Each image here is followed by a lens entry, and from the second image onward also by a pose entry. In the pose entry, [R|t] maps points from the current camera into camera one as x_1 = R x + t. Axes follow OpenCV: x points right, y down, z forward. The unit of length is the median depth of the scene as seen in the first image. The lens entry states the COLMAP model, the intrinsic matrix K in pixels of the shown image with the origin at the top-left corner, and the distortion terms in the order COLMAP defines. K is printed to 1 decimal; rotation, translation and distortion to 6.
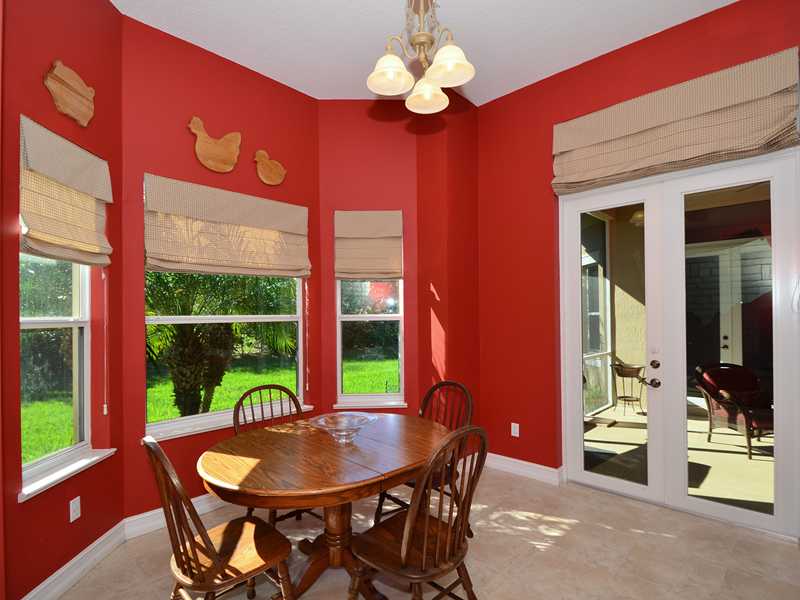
lens RADIAL K [[417.3, 0, 397.4], [0, 417.3, 309.5], [0, 0, 1]] dist [0.000389, -0.000816]
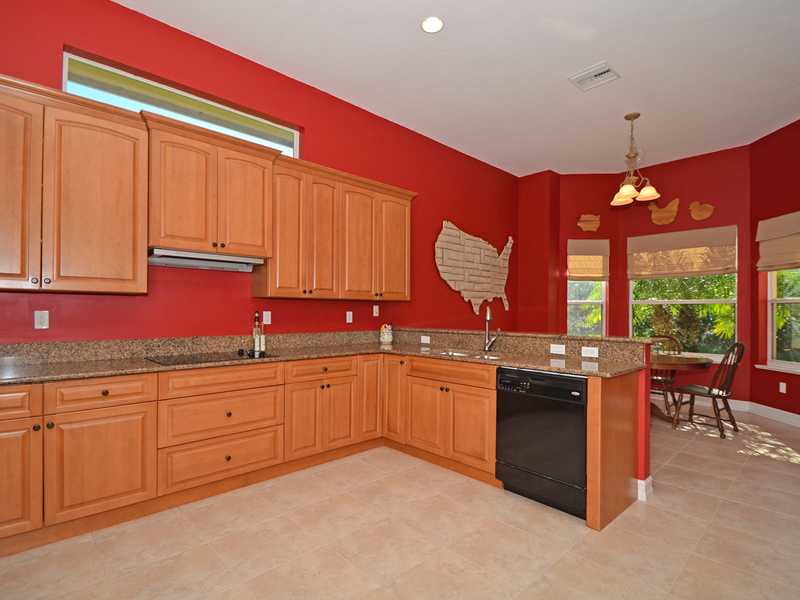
lens RADIAL K [[417.3, 0, 397.4], [0, 417.3, 309.5], [0, 0, 1]] dist [0.000389, -0.000816]
pose [[-0.041274, -0.003489, -0.999142, 1.858601], [-0.010663, 0.999938, -0.003051, 0.089200], [0.999091, 0.010528, -0.041309, -0.167084]]
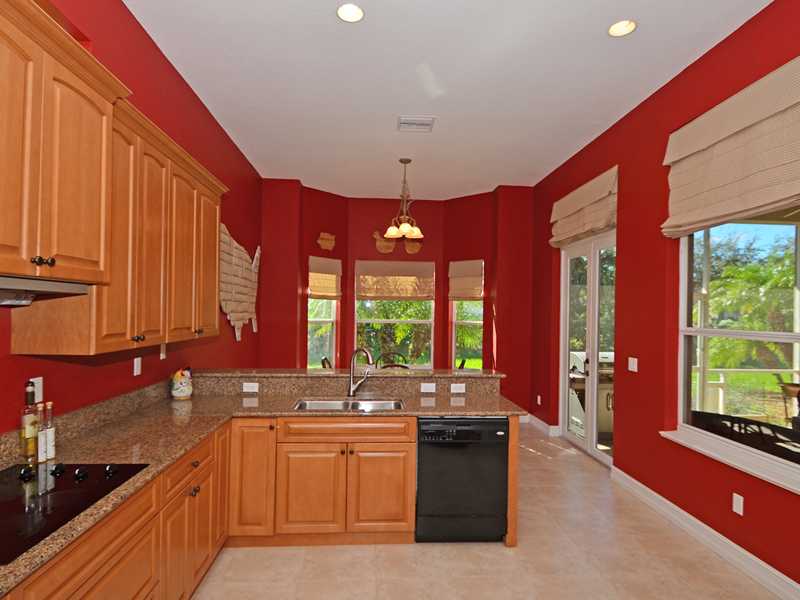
lens RADIAL K [[453.8, 0, 413.7], [0, 453.8, 310.9], [0, 0, 1]] dist [-0.002340, -0.001060]
pose [[0.756753, 0.010938, -0.653609, 1.477763], [-0.021075, 0.999748, -0.007670, -0.025005], [0.653361, 0.019580, 0.756793, -0.824189]]
